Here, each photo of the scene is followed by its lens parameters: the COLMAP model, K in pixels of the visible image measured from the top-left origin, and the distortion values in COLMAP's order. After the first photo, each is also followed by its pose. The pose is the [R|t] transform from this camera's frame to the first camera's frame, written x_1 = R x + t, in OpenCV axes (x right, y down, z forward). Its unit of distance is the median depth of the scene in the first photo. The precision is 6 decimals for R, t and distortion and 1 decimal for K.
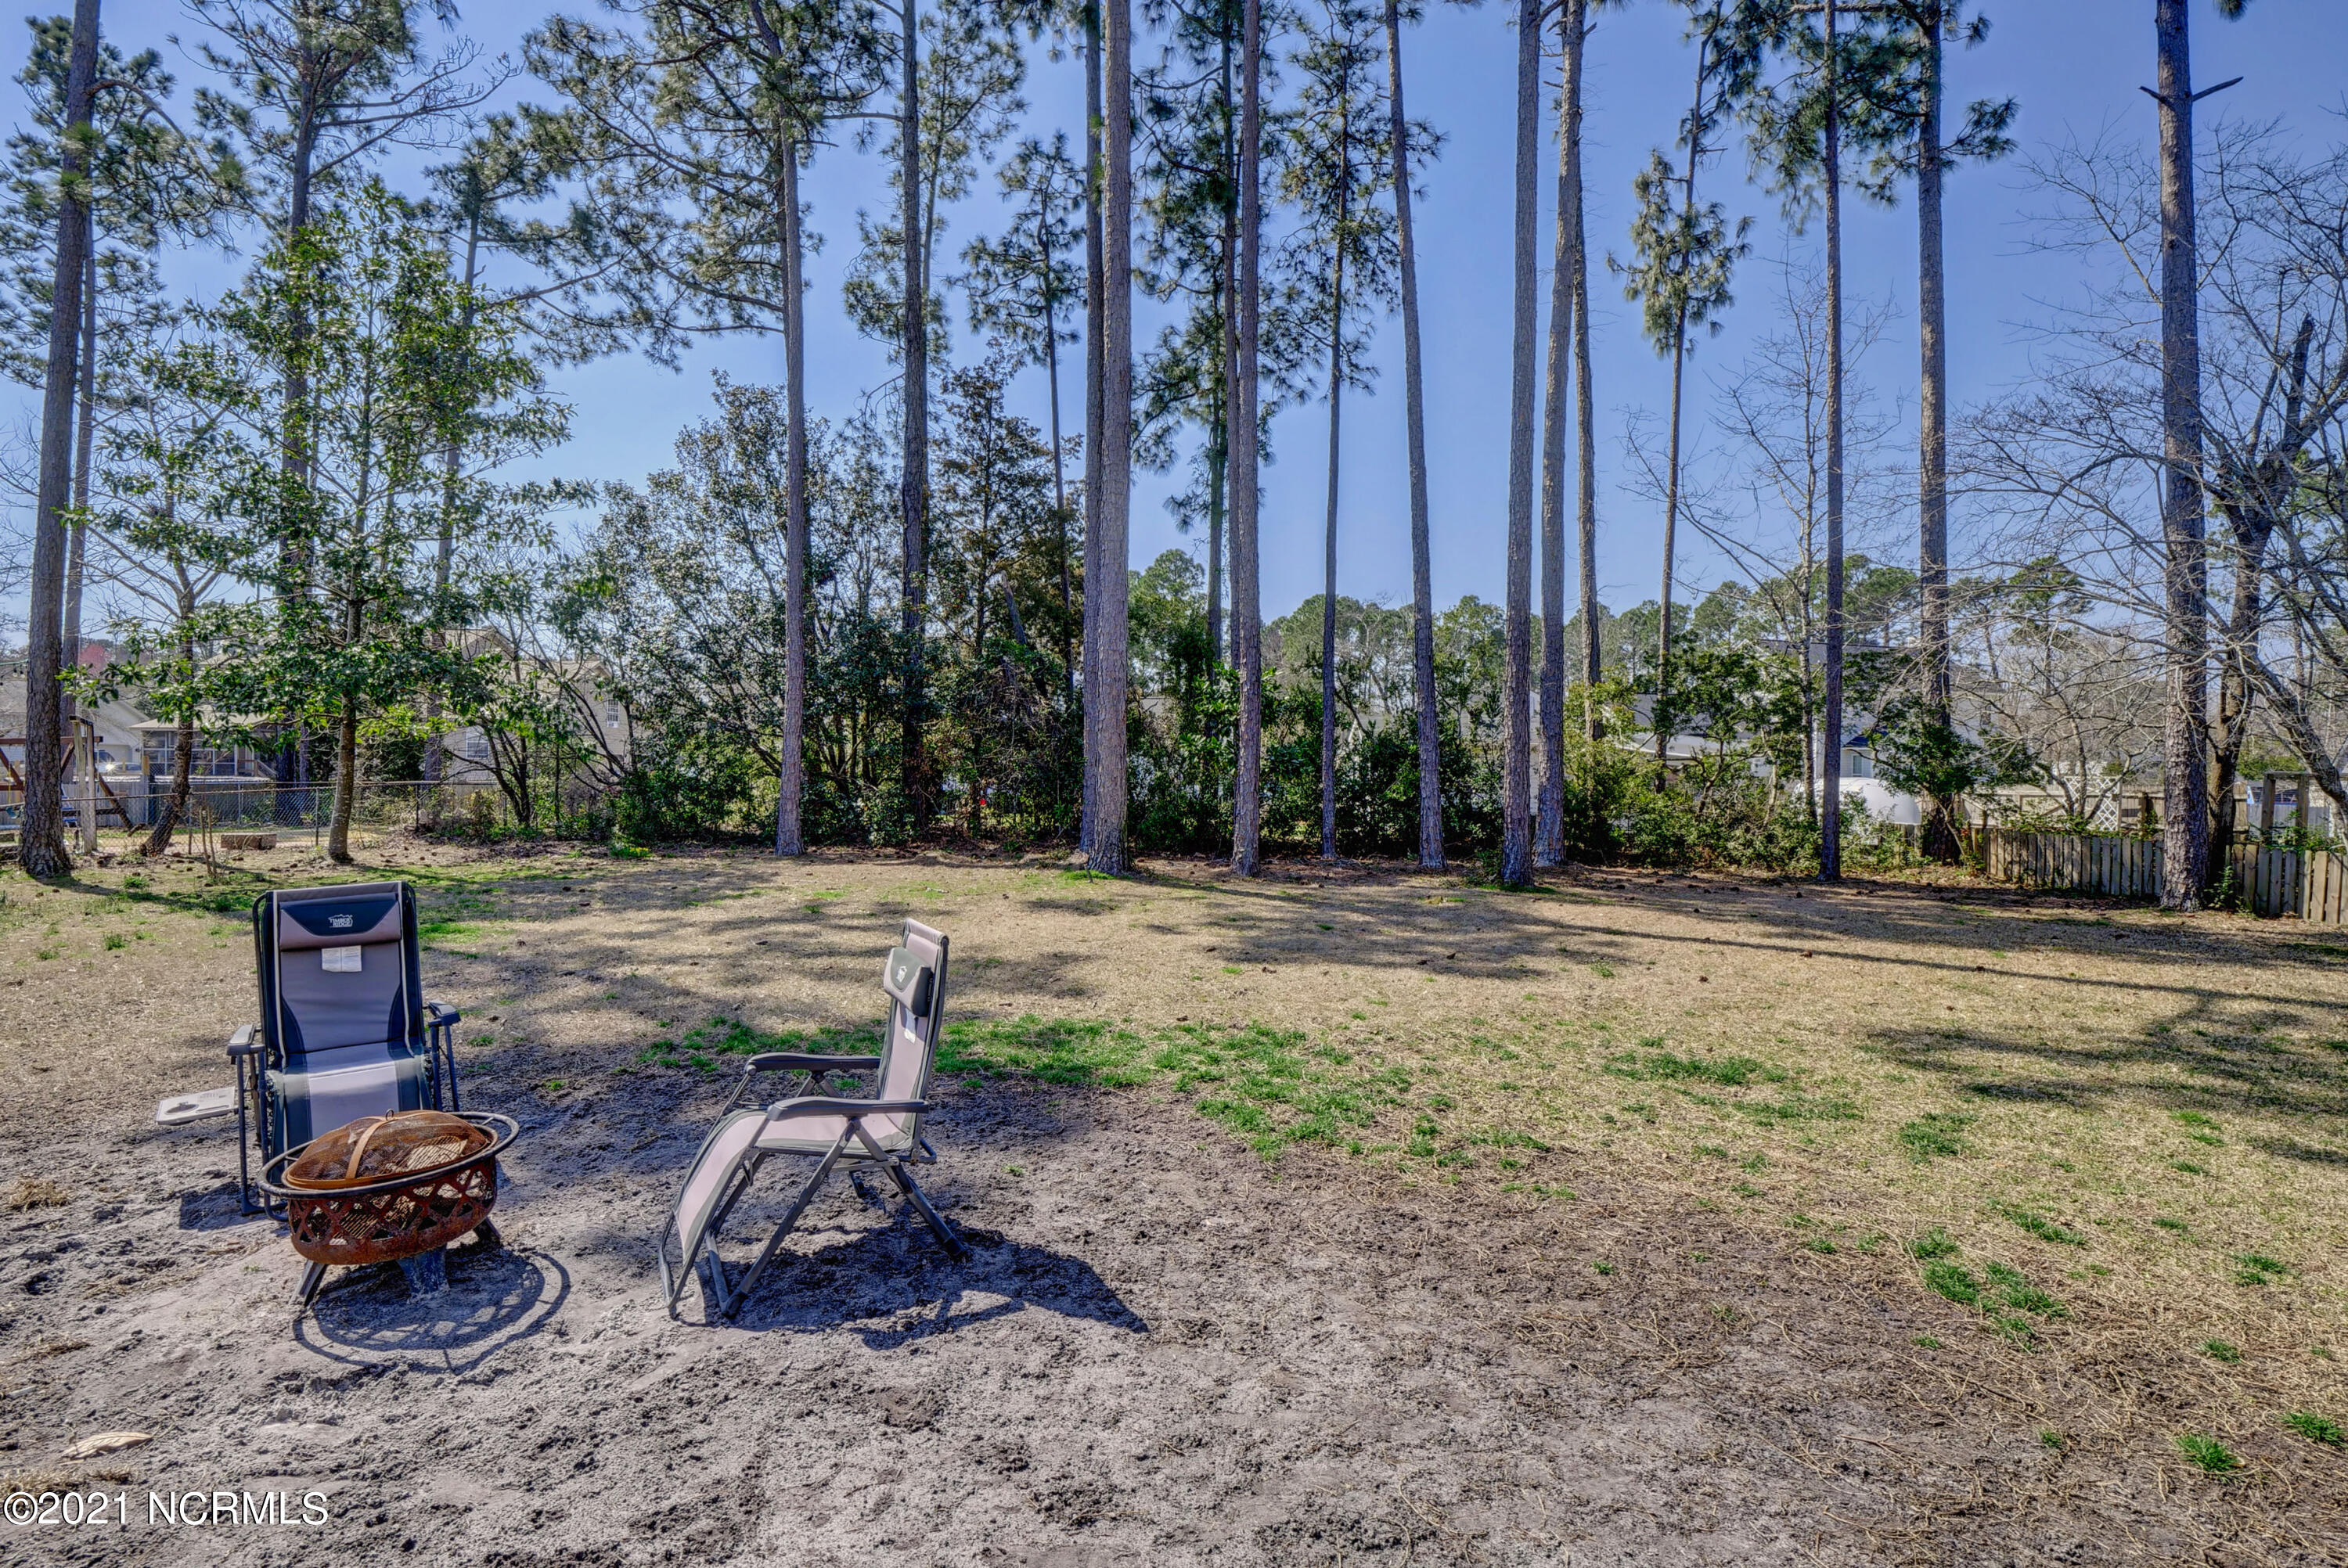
lens RADIAL K [[1142.4, 0, 1175.0], [0, 1142.4, 763.7], [0, 0, 1]] dist [-0.014069, 0.000564]
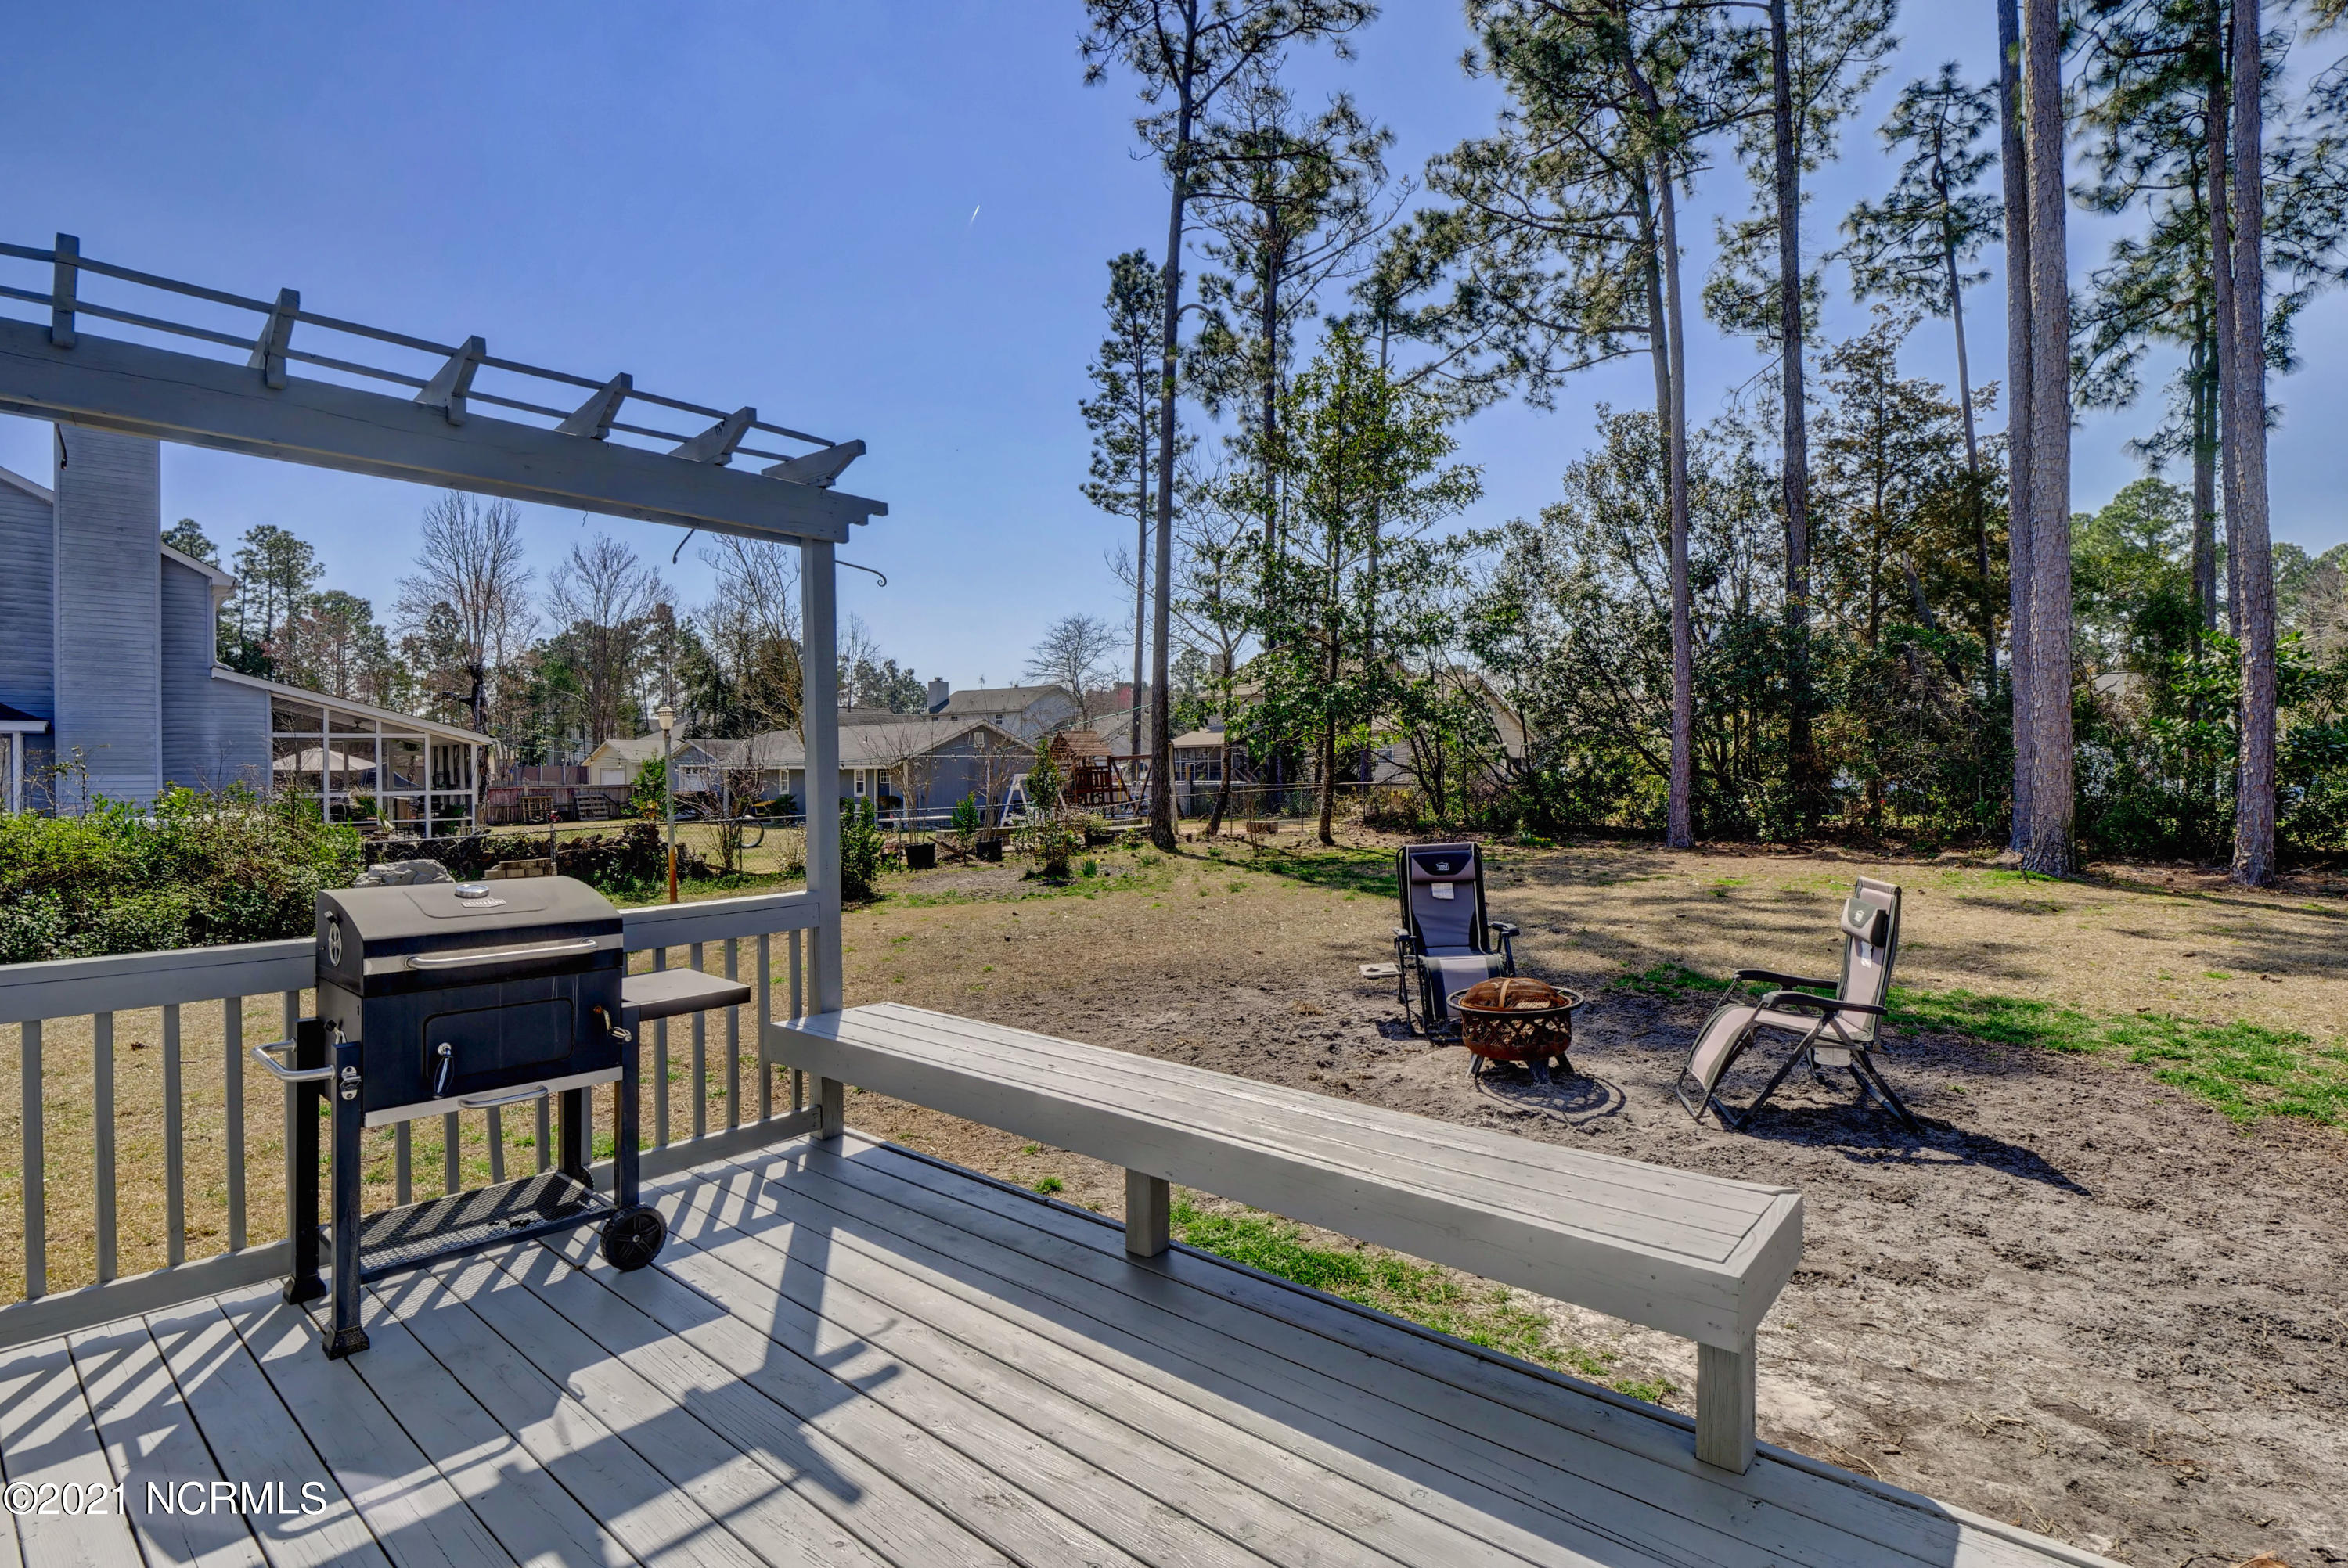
lens RADIAL K [[1142.4, 0, 1173.9], [0, 1142.4, 771.5], [0, 0, 1]] dist [-0.014069, 0.000564]
pose [[0.754651, -0.014634, -0.655963, 0.006481], [0.019311, 0.999814, -0.000089, -0.000220], [0.655842, -0.012600, 0.754793, -0.110872]]
